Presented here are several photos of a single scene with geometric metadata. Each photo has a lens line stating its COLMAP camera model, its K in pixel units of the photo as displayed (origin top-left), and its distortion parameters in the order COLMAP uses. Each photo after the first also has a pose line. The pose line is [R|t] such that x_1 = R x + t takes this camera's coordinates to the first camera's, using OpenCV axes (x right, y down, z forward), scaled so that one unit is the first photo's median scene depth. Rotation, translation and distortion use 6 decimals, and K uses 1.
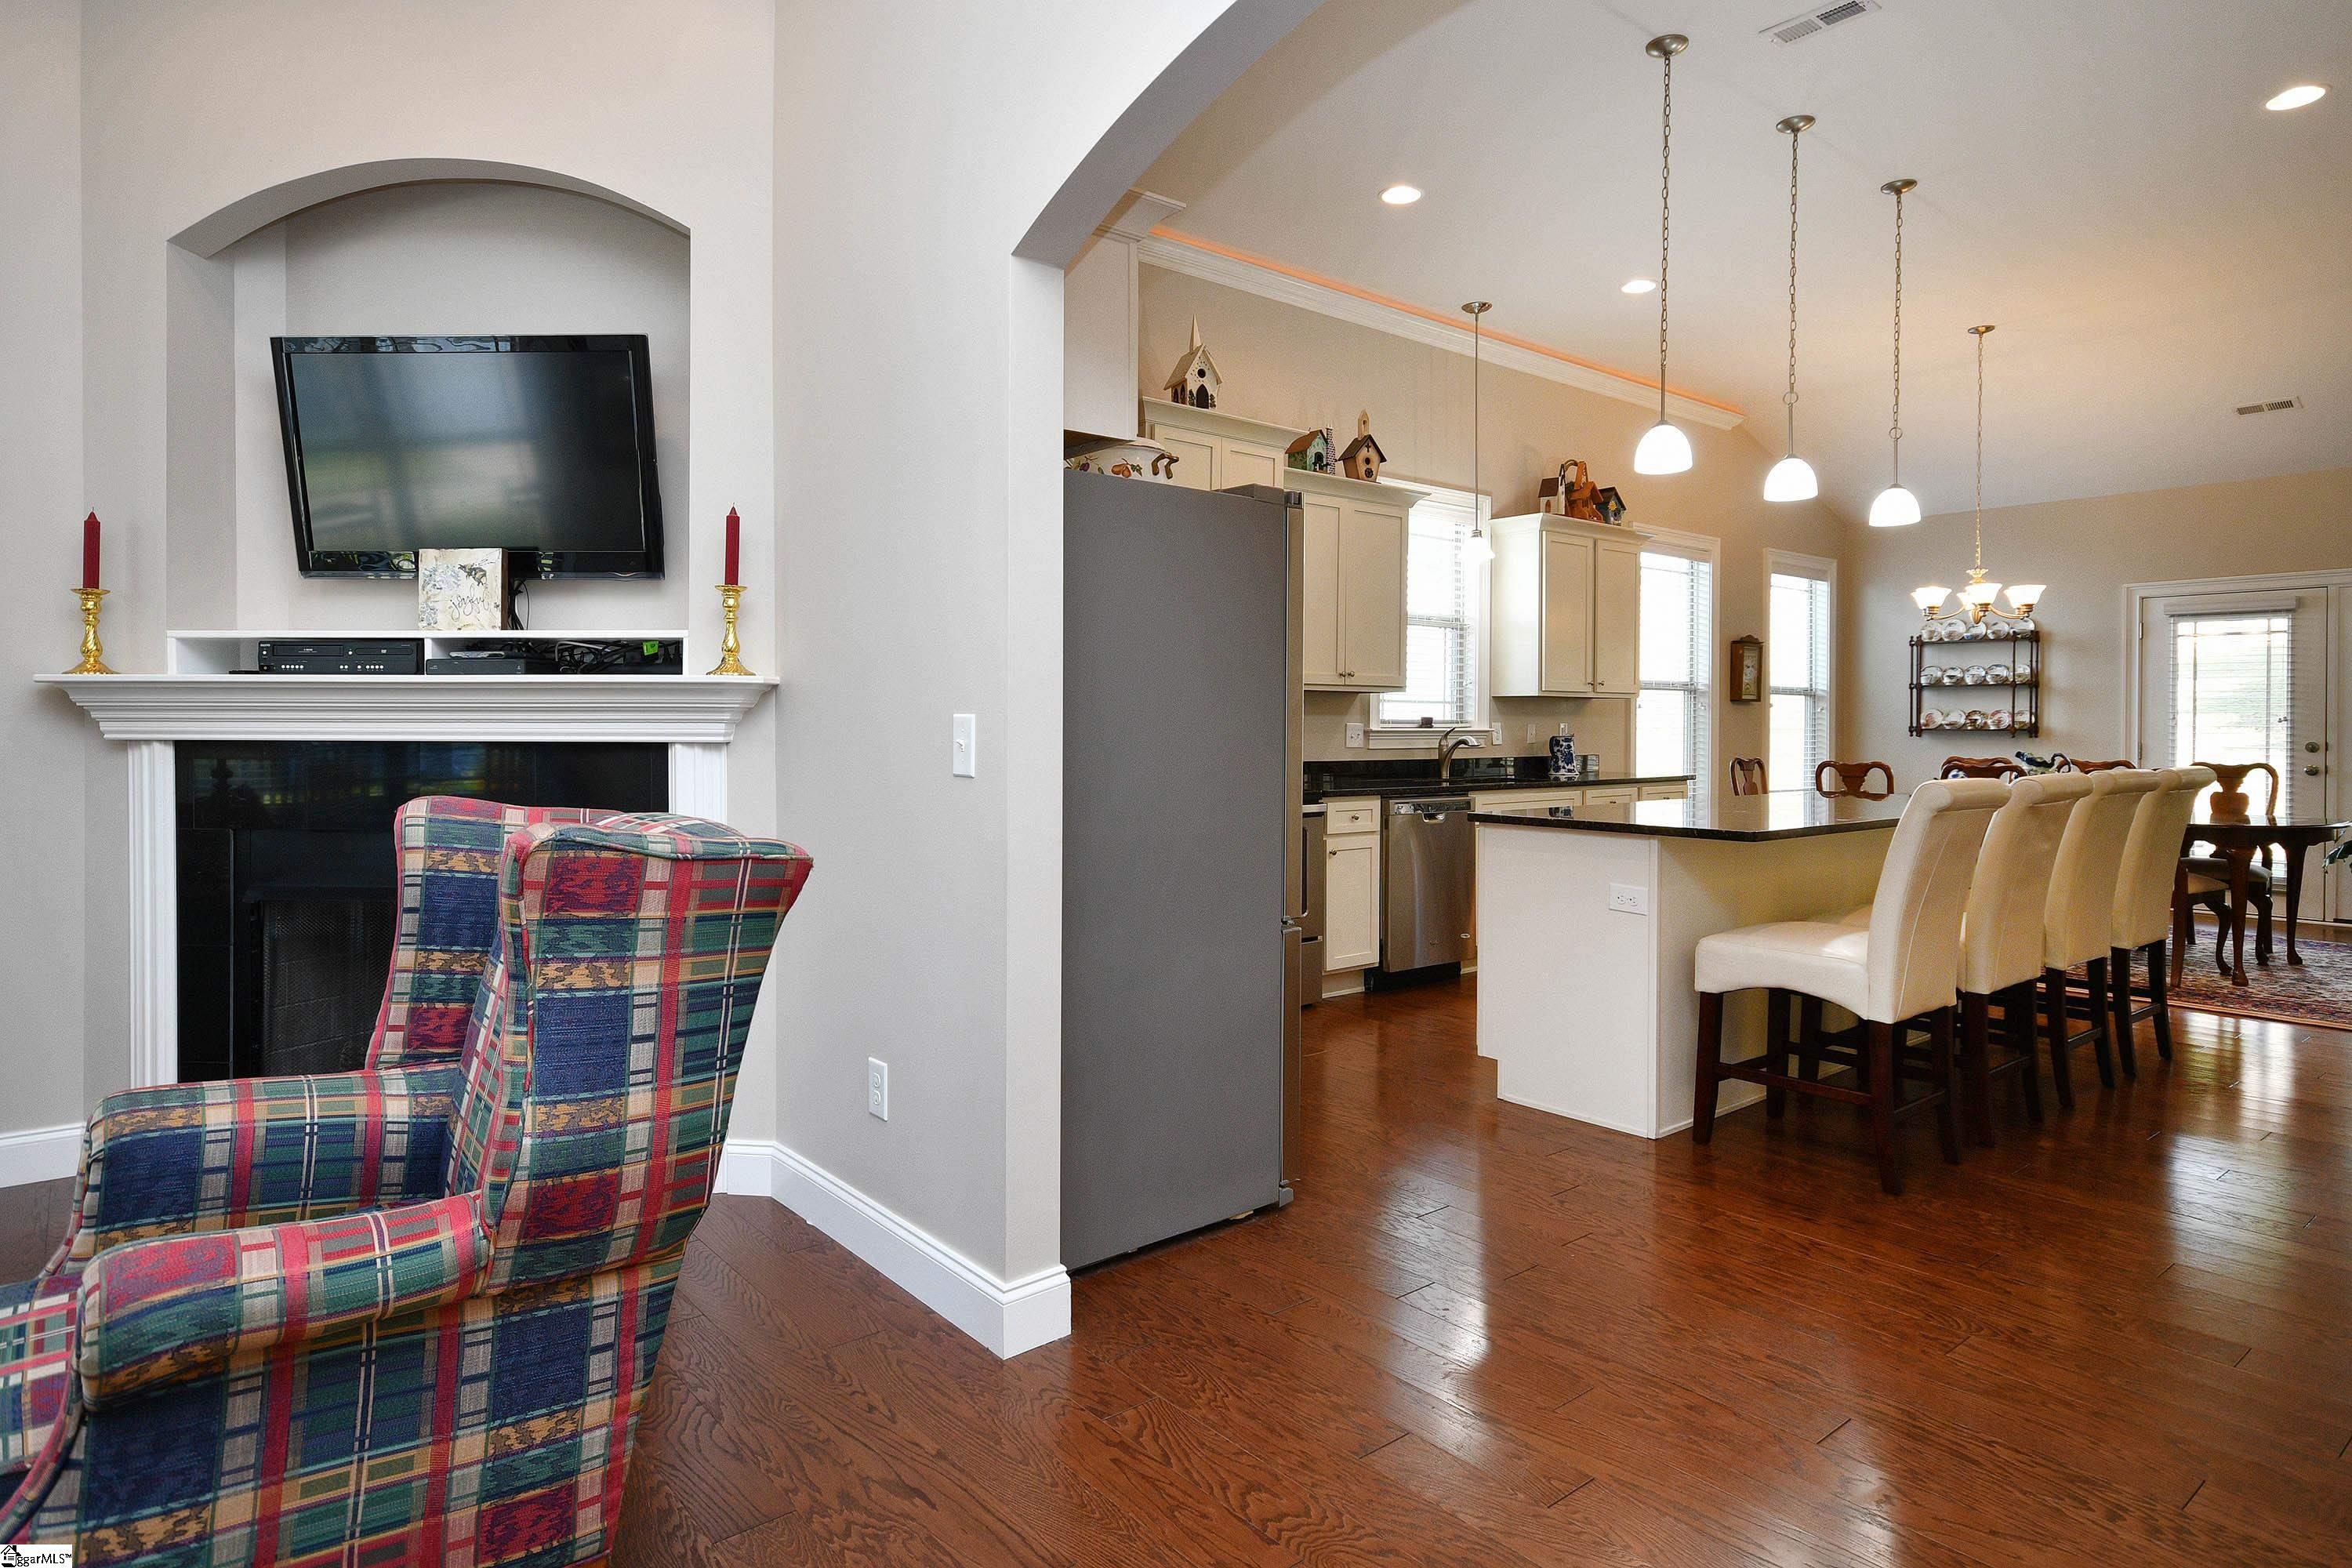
lens RADIAL K [[1303.5, 0, 1221.1], [0, 1303.5, 743.2], [0, 0, 1]] dist [0.013093, 0.000078]
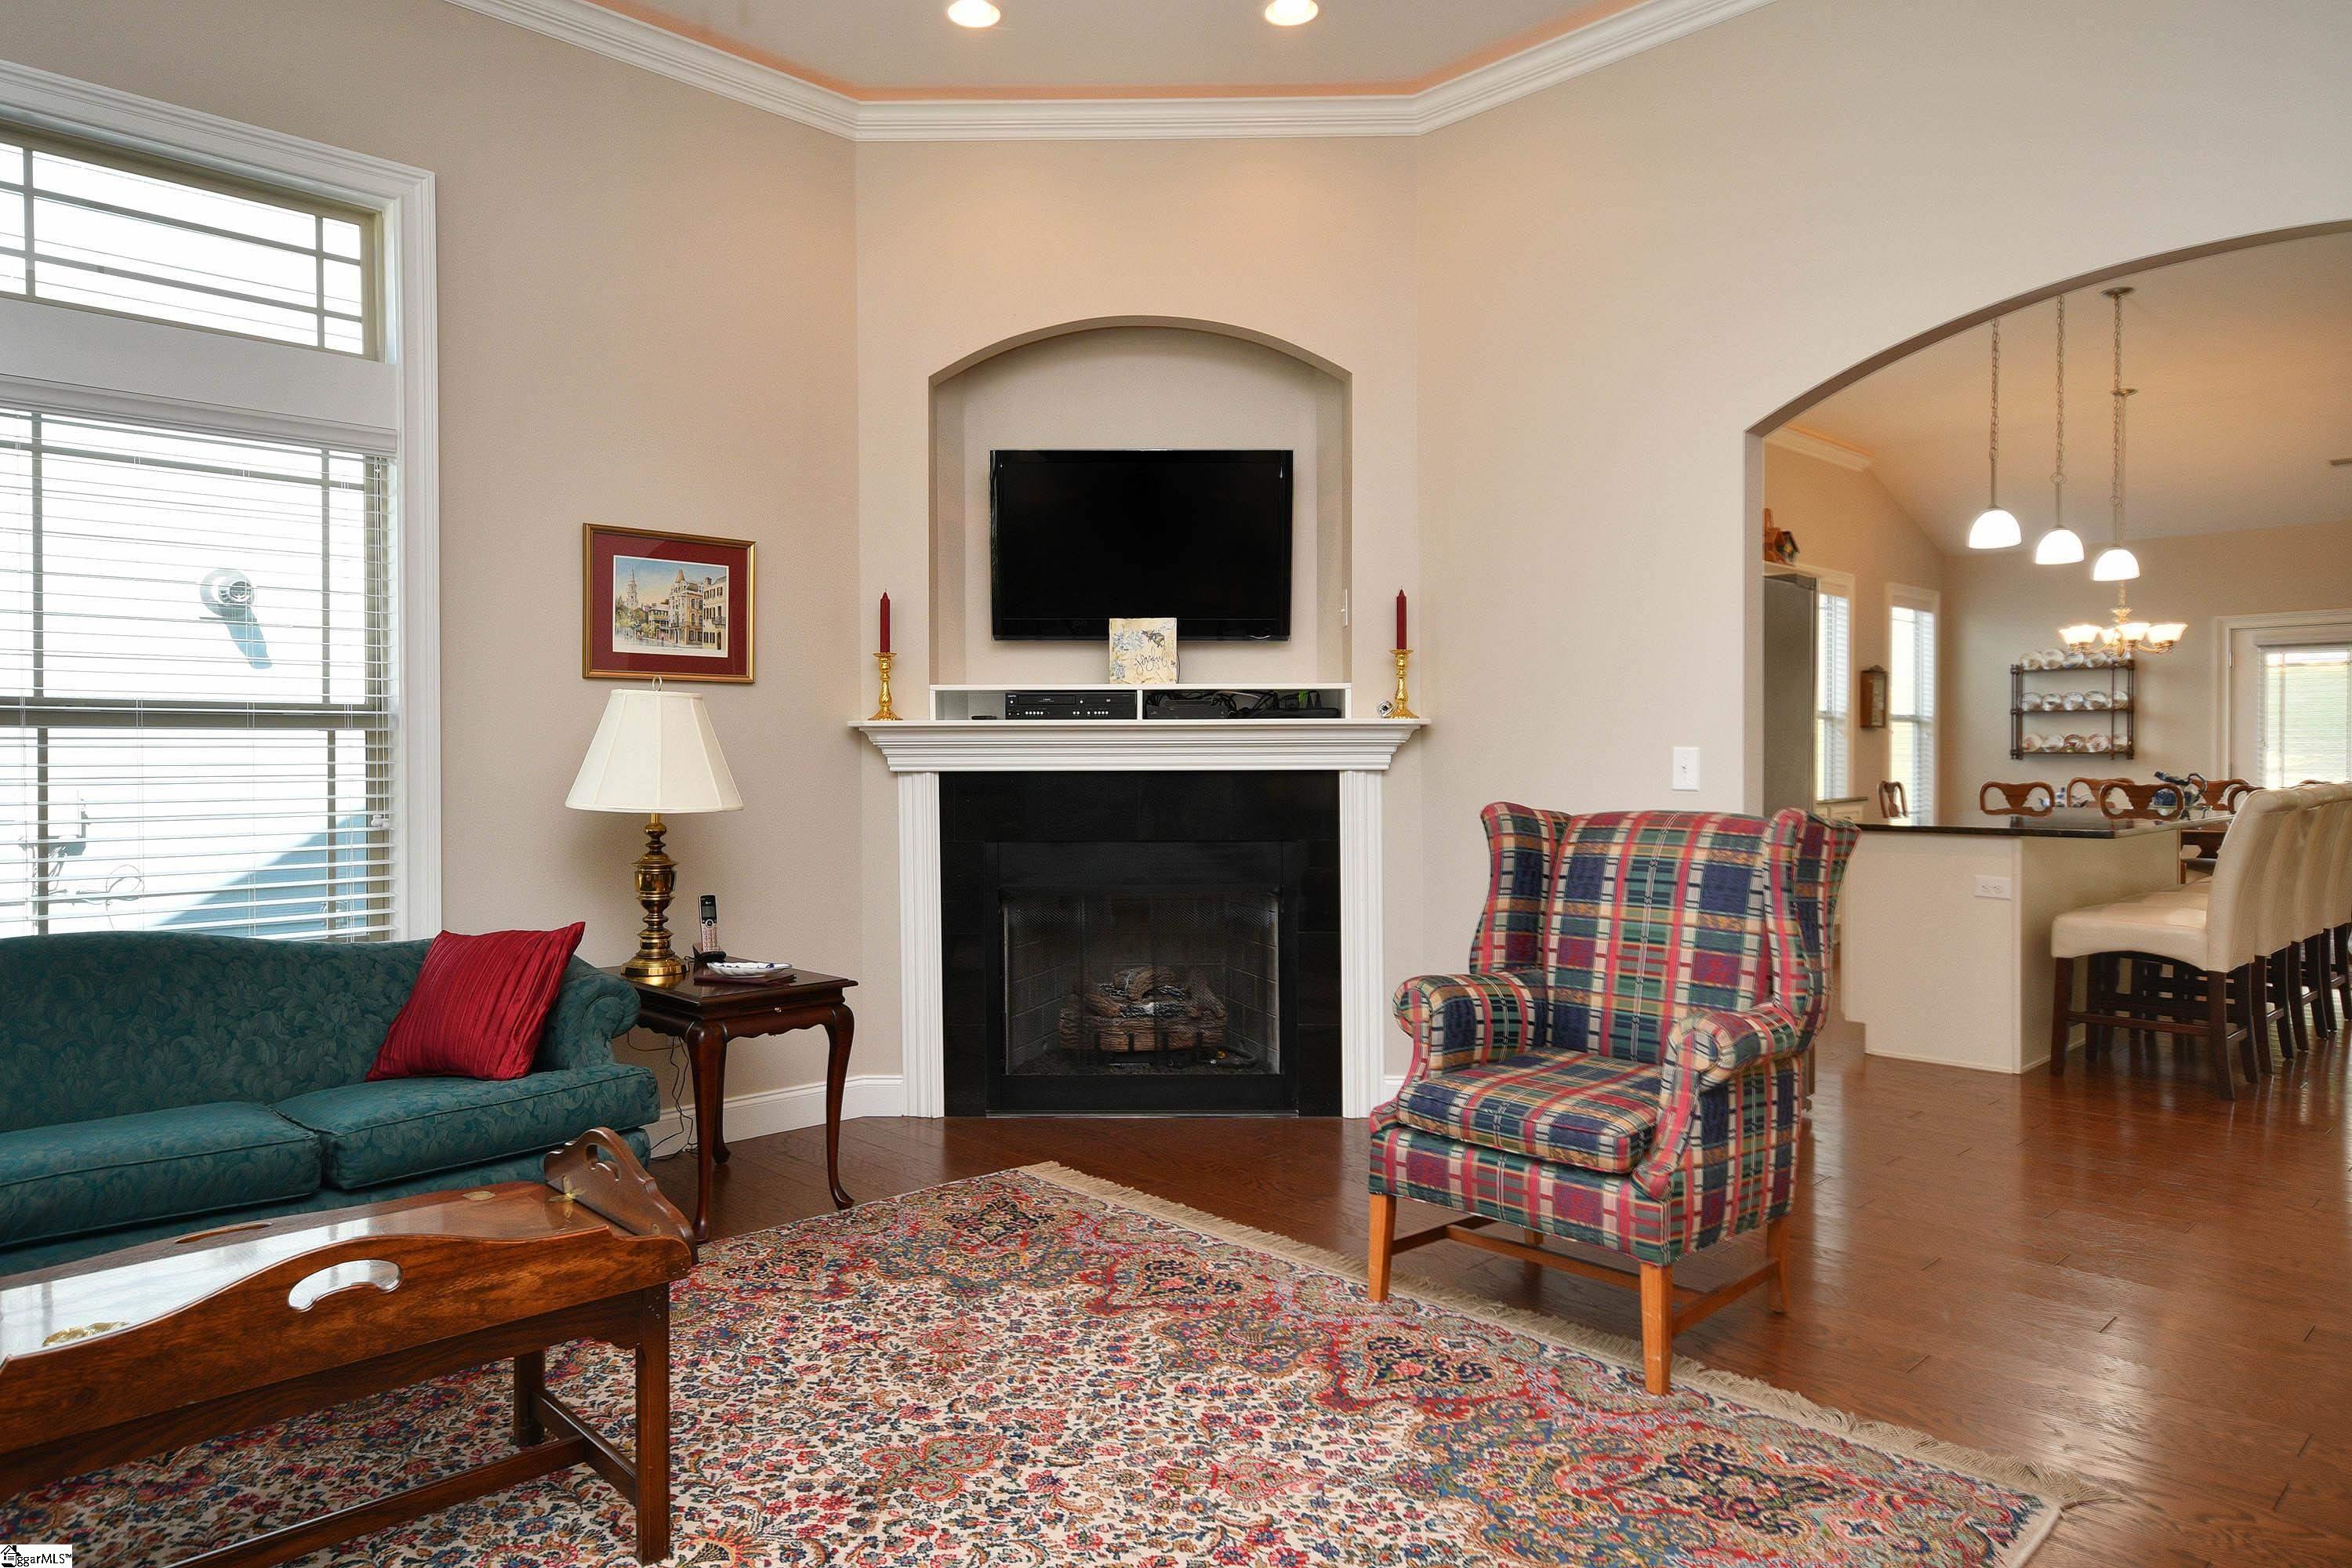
lens RADIAL K [[1520.9, 0, 1169.7], [0, 1520.9, 786.4], [0, 0, 1]] dist [0.028818, 0.002380]
pose [[0.996298, -0.008026, 0.085591, -0.337504], [0.007272, 0.999932, 0.009118, 0.000296], [-0.085658, -0.008462, 0.996289, -0.233109]]
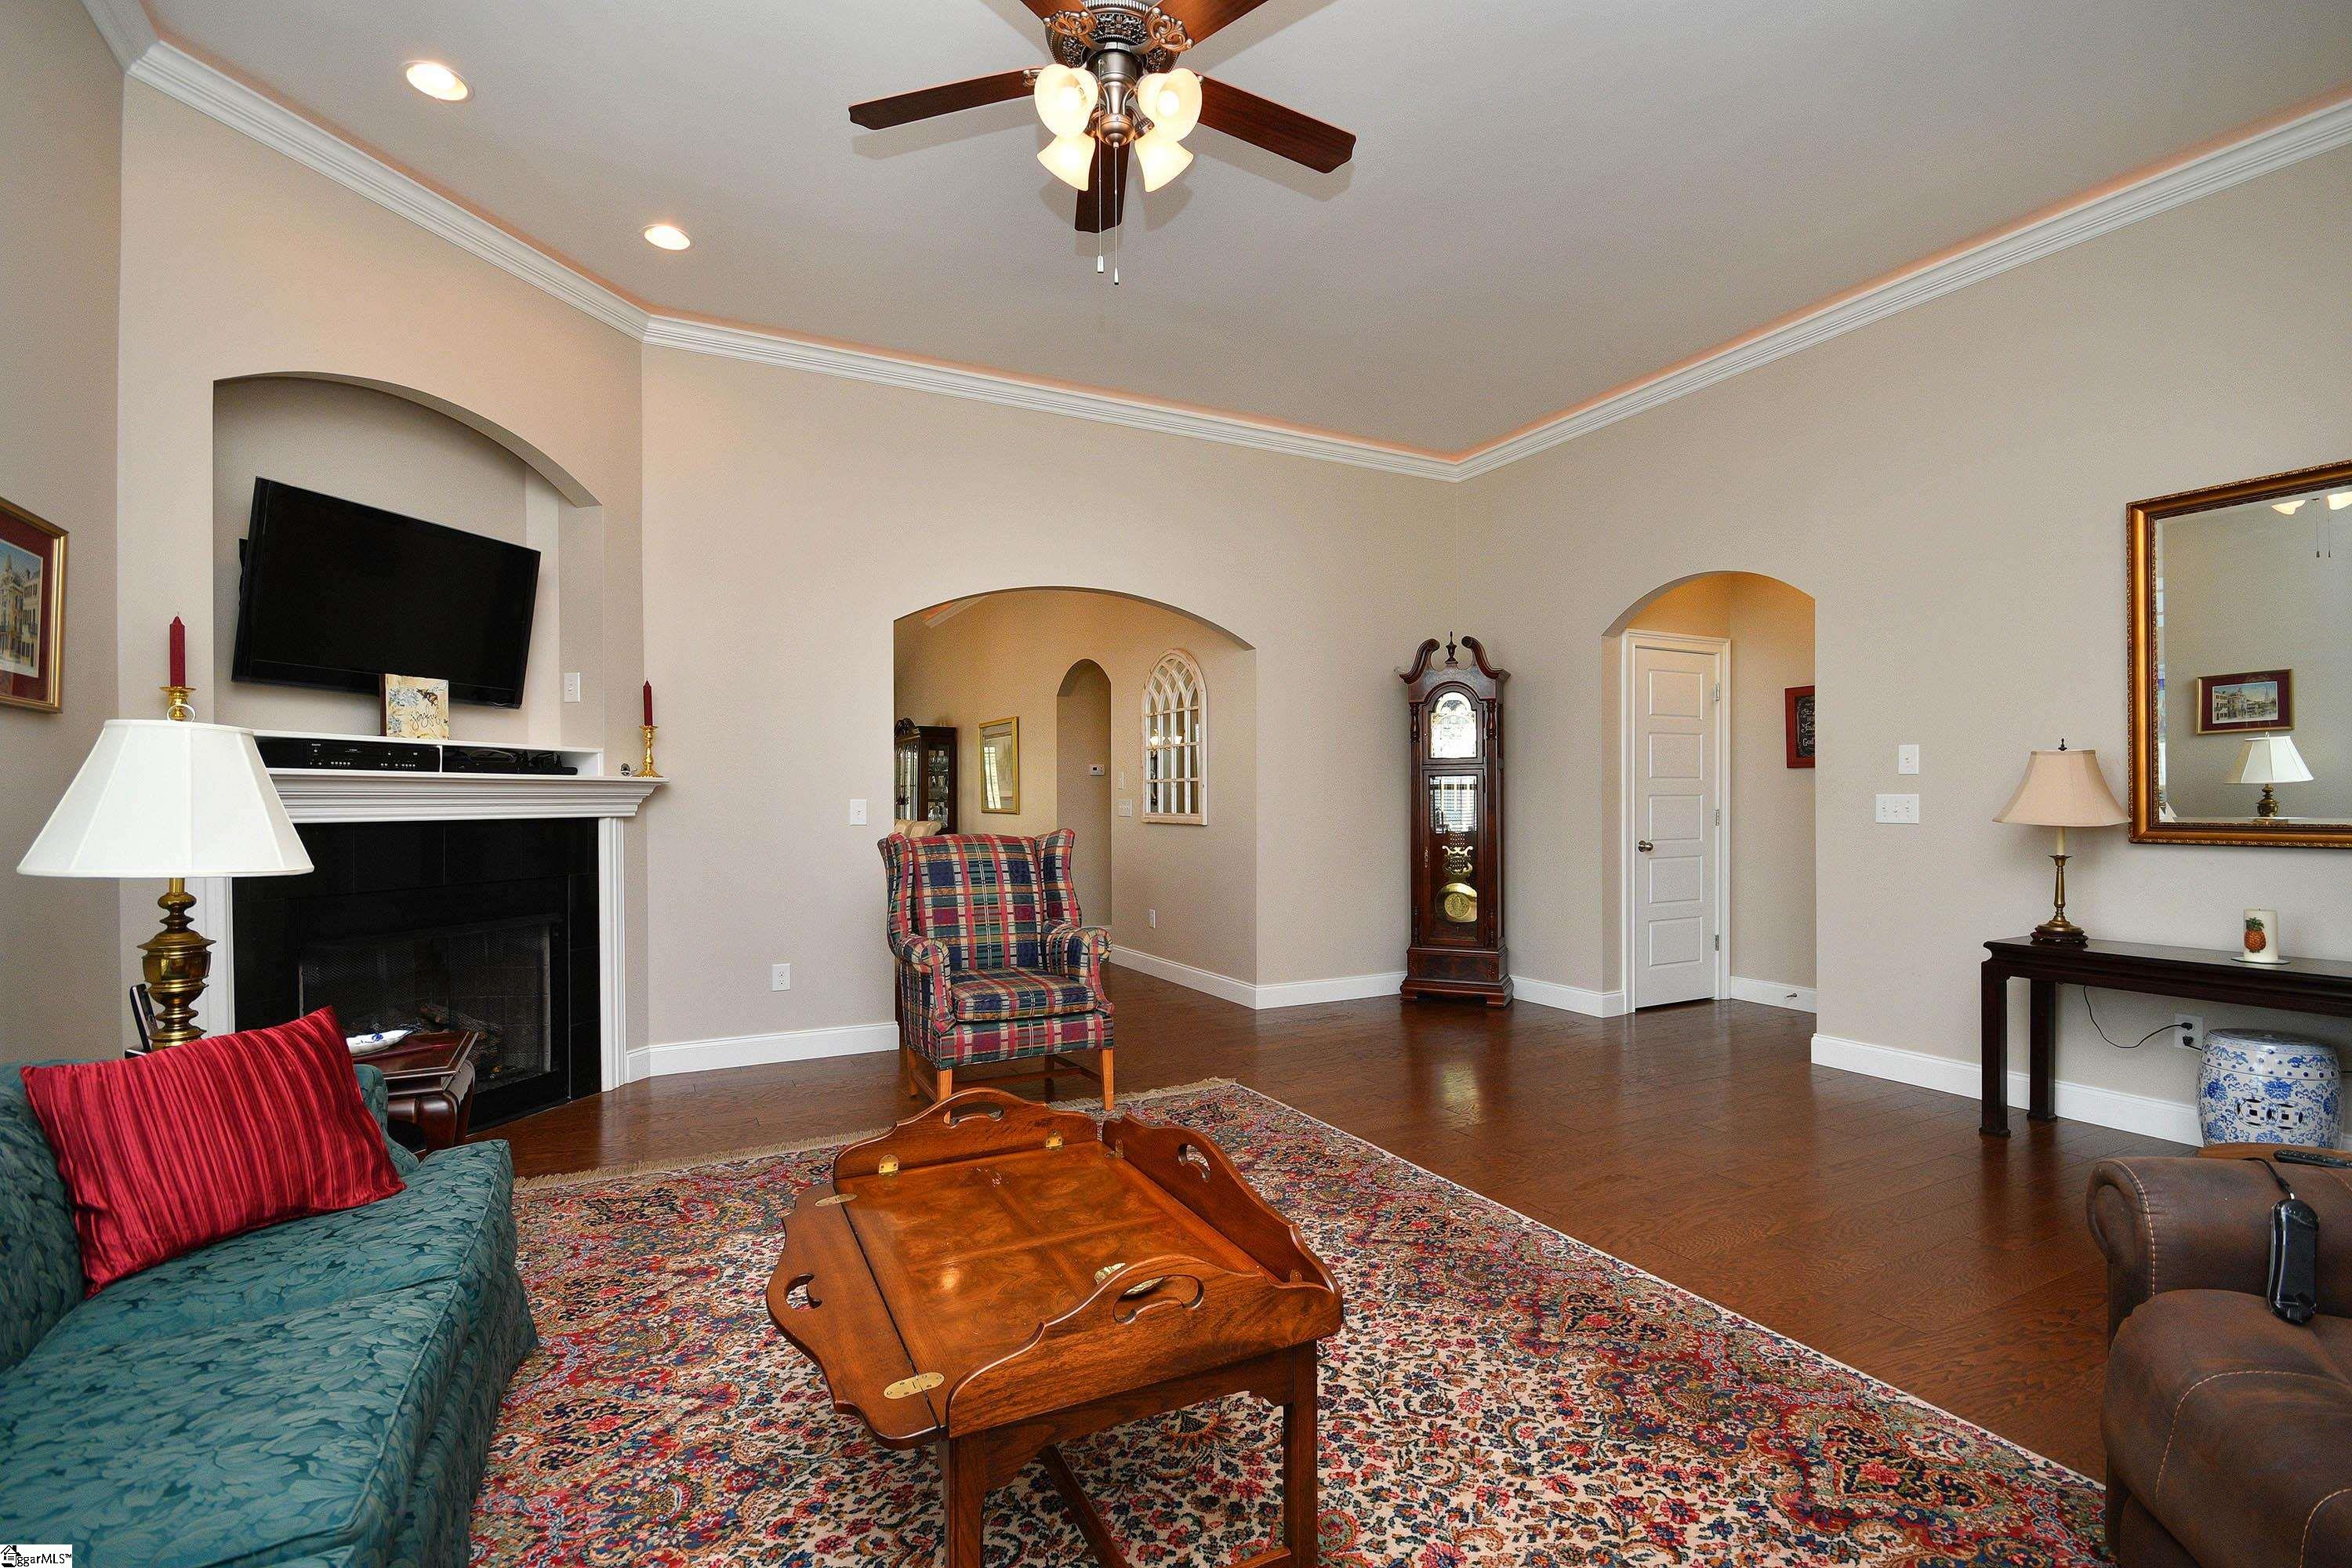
lens RADIAL K [[1040.4, 0, 1200.3], [0, 1040.4, 813.1], [0, 0, 1]] dist [0.008144, 0.000215]
pose [[0.187550, -0.016599, 0.982115, -0.735934], [0.016158, 0.999774, 0.013812, -0.005311], [-0.982122, 0.013279, 0.187776, 0.003880]]
